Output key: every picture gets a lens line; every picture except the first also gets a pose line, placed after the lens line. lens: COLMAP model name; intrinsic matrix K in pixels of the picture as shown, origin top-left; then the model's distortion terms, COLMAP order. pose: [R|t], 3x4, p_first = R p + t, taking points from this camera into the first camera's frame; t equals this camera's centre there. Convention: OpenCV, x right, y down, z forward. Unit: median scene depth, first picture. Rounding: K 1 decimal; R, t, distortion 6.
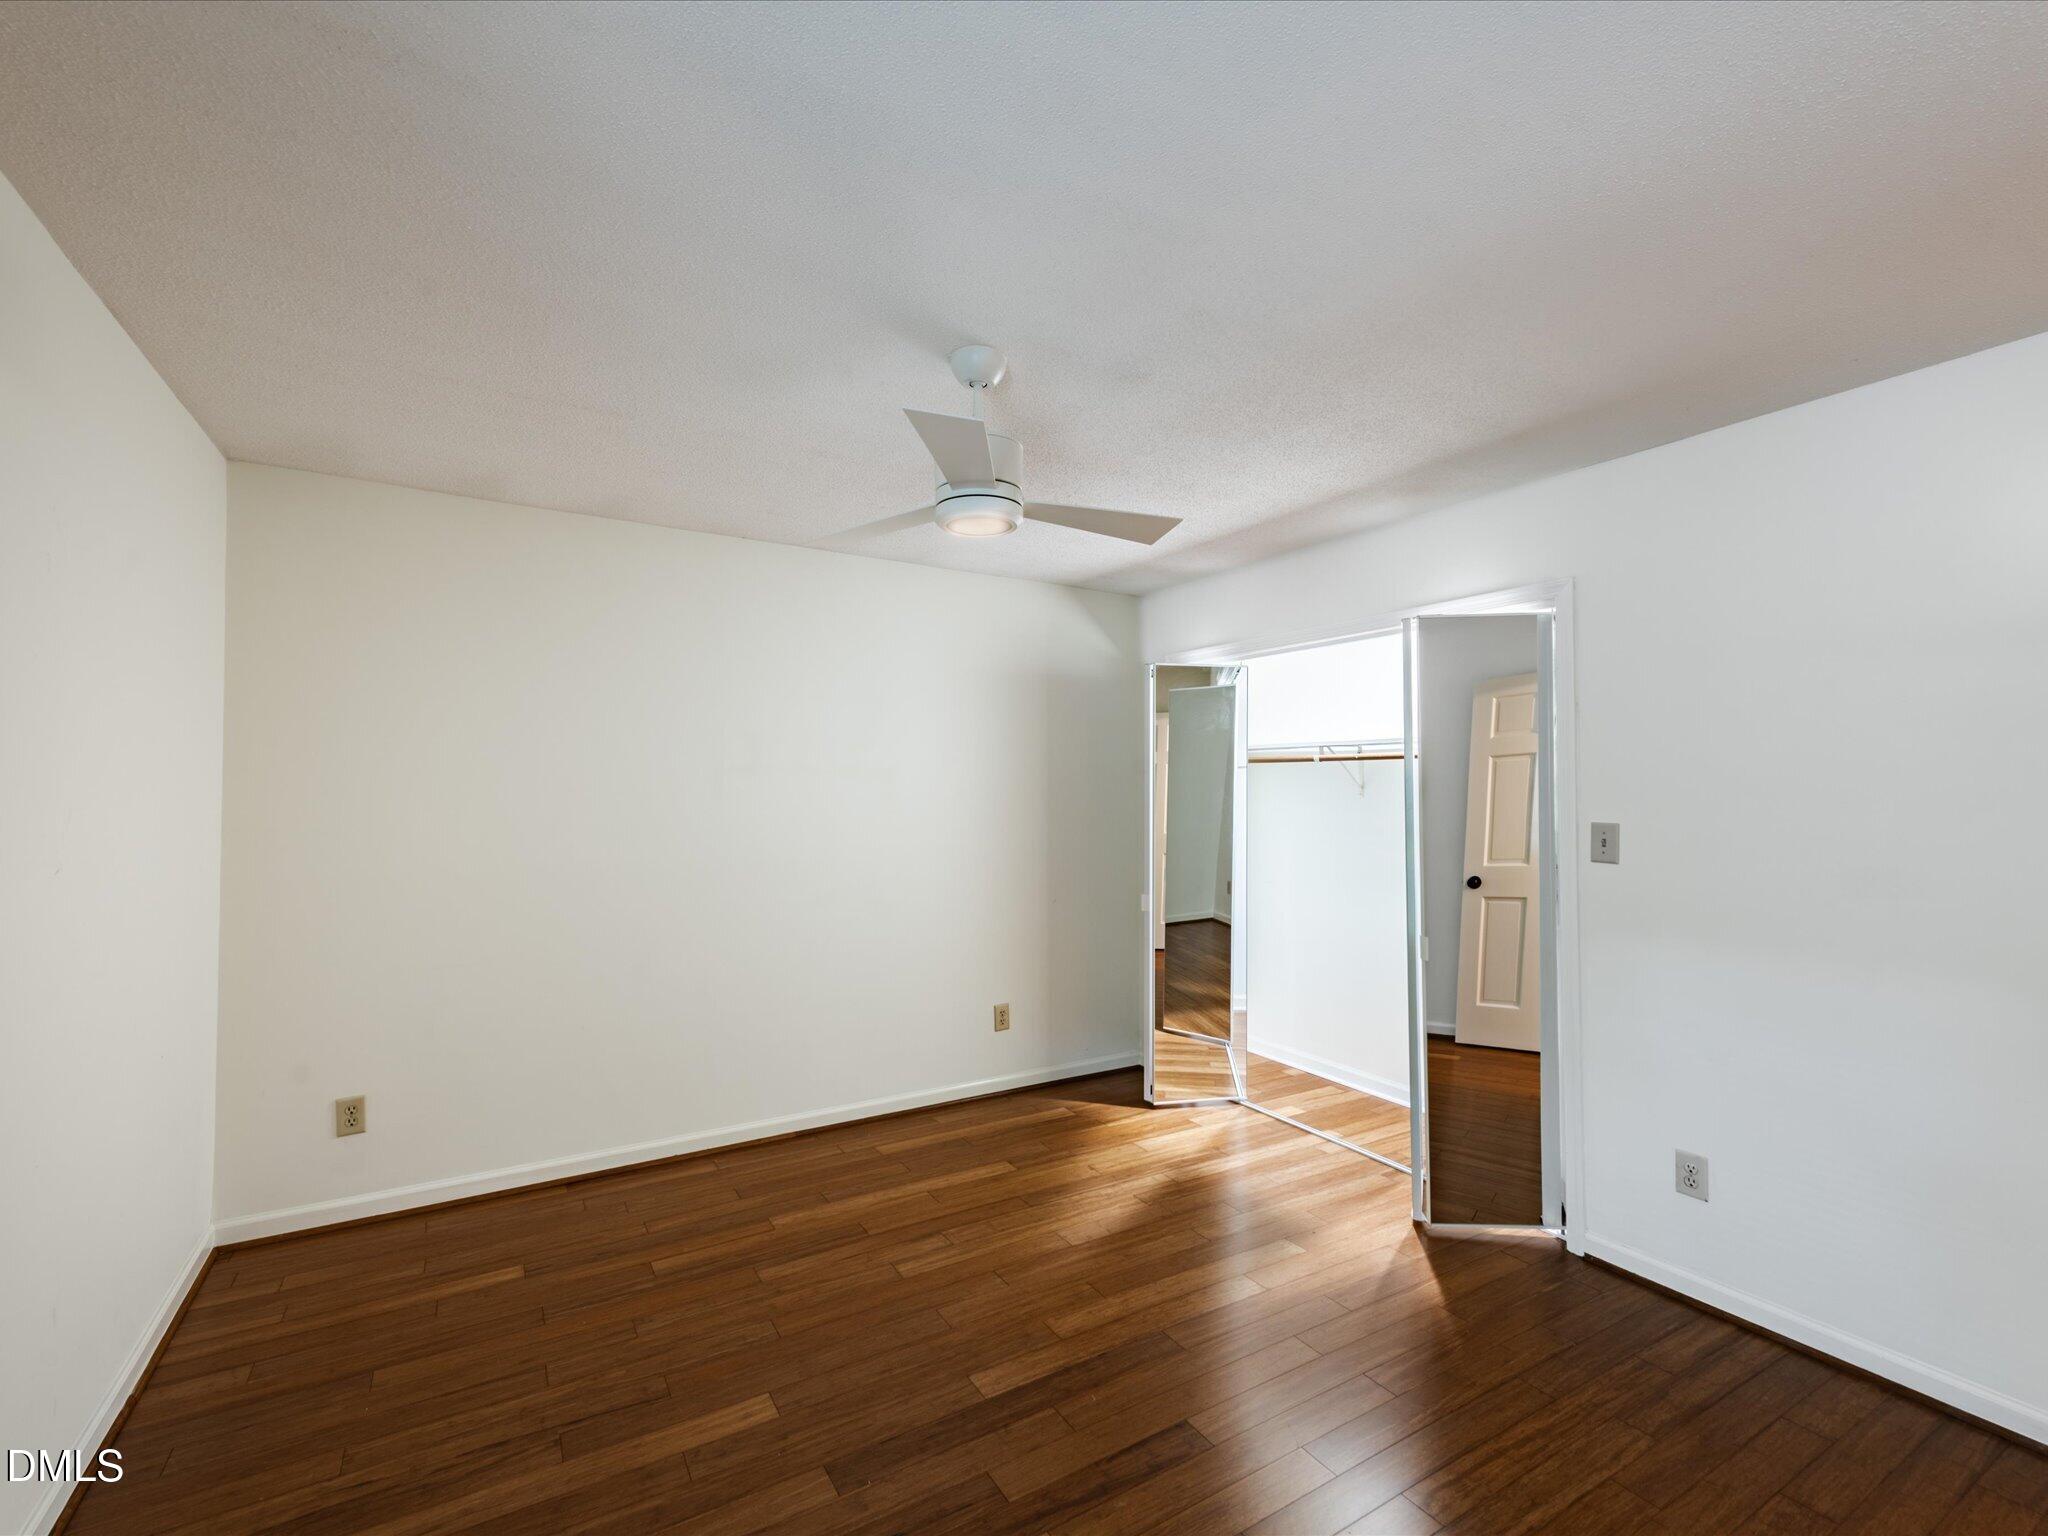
lens RADIAL K [[905.9, 0, 1023.1], [0, 905.9, 775.8], [0, 0, 1]] dist [0.003367, -0.000333]
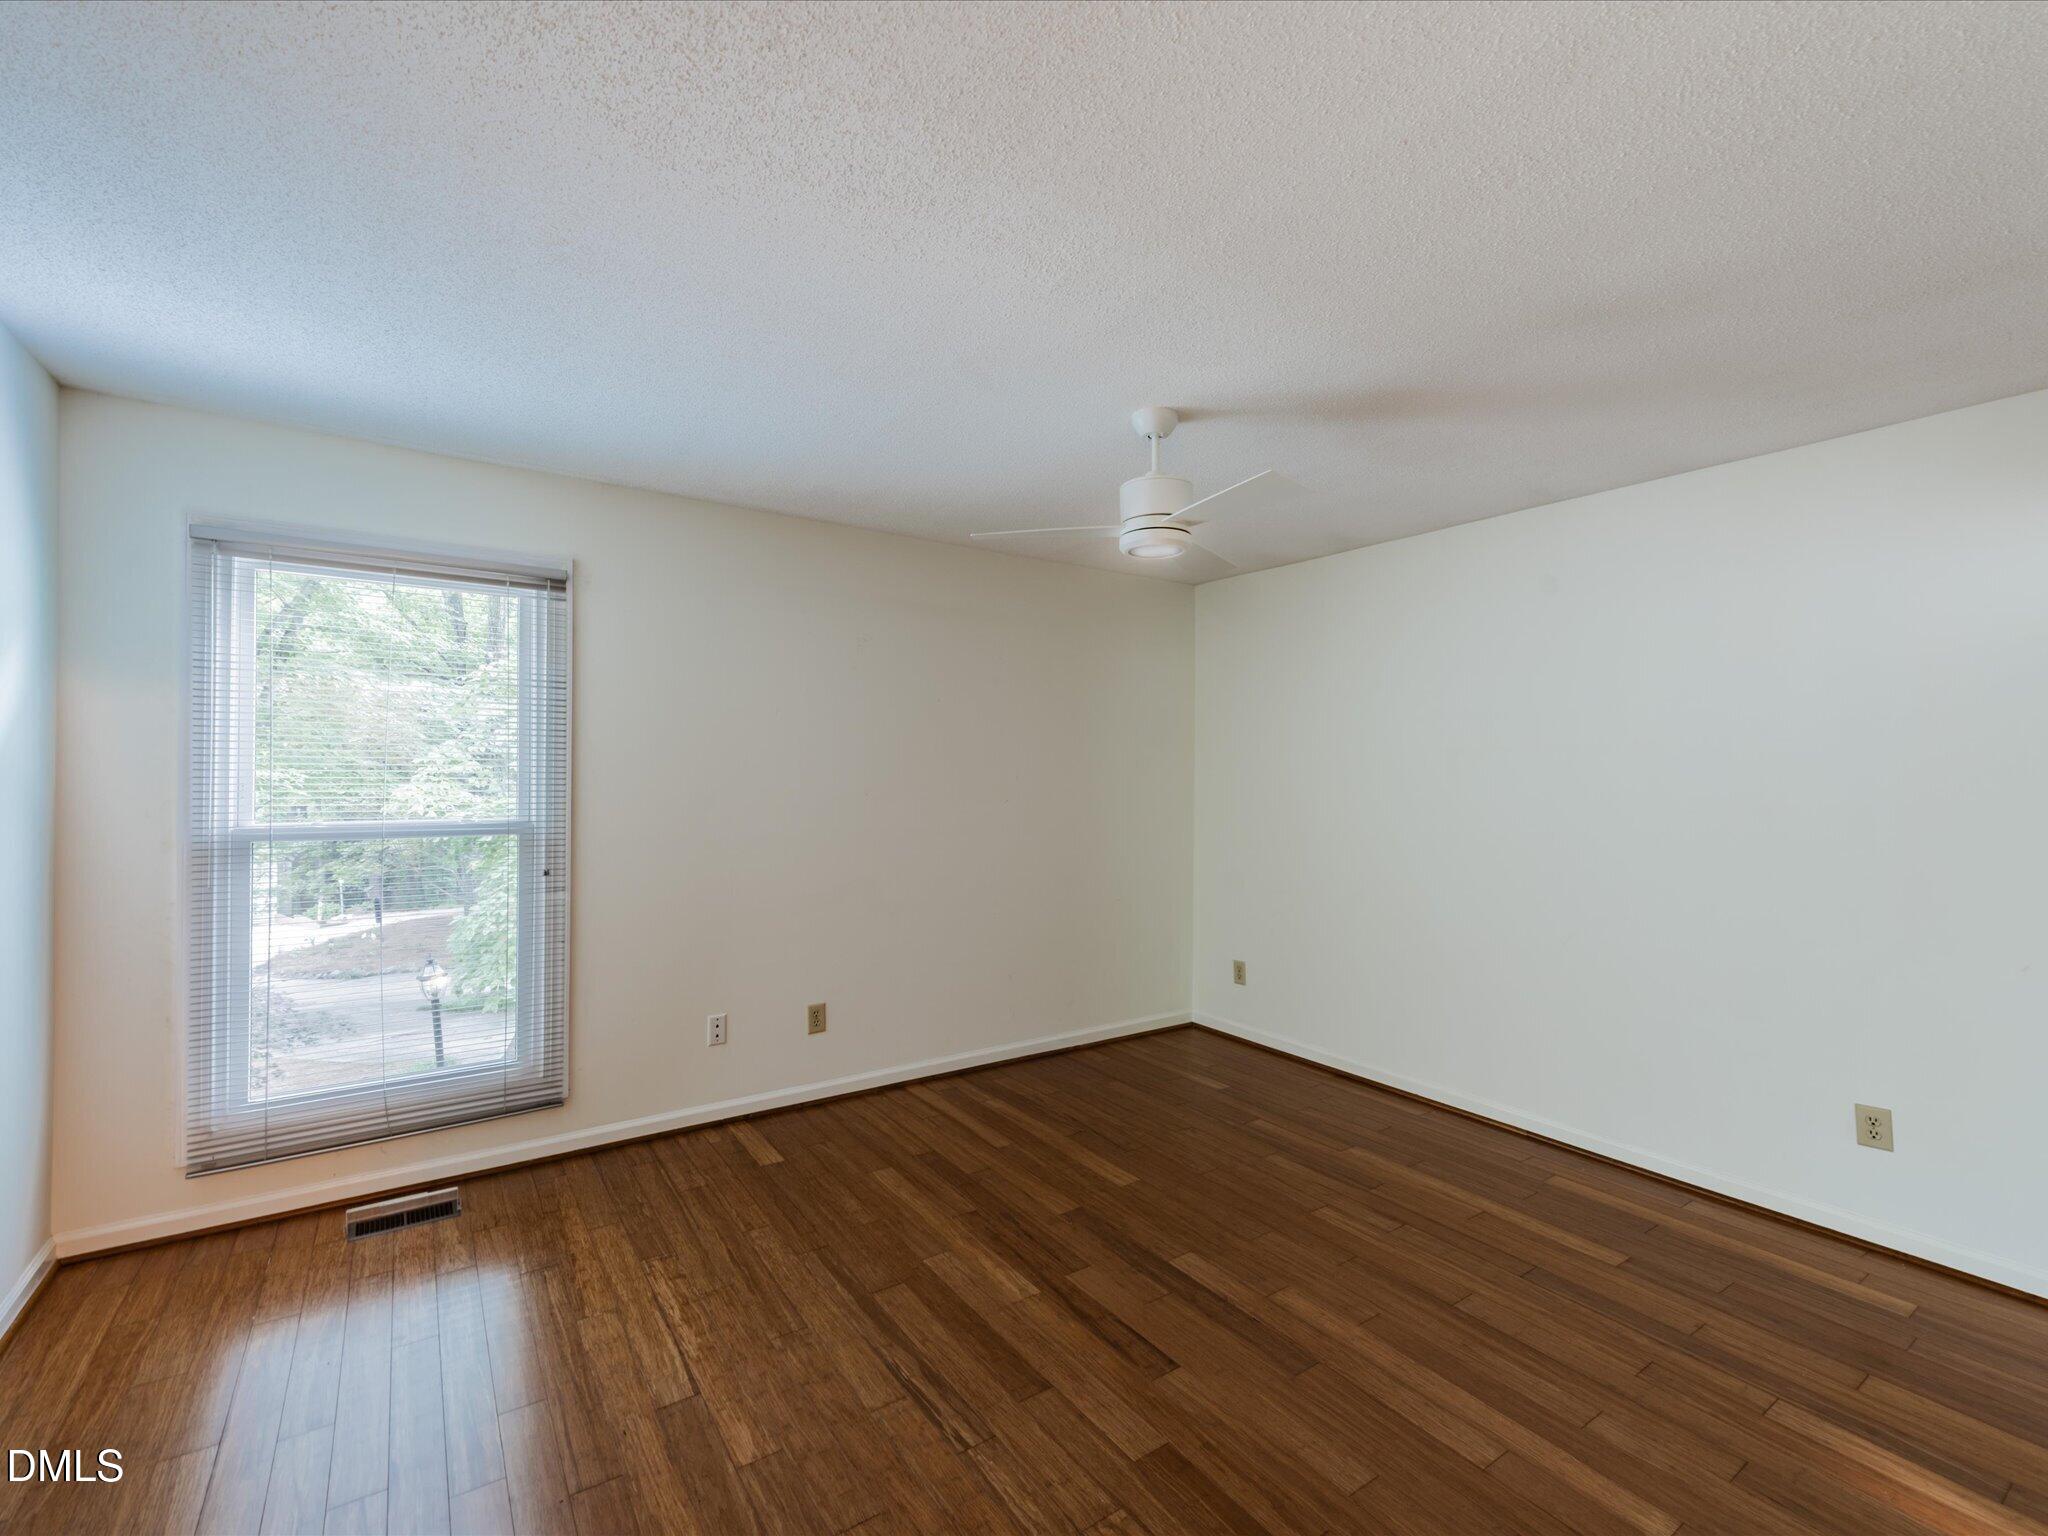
lens RADIAL K [[905.9, 0, 1023.3], [0, 905.9, 764.7], [0, 0, 1]] dist [0.003367, -0.000333]
pose [[0.056049, -0.006474, -0.998407, 0.925442], [0.008174, 0.999948, -0.006025, 0.012740], [0.998395, -0.007823, 0.056099, 0.577041]]
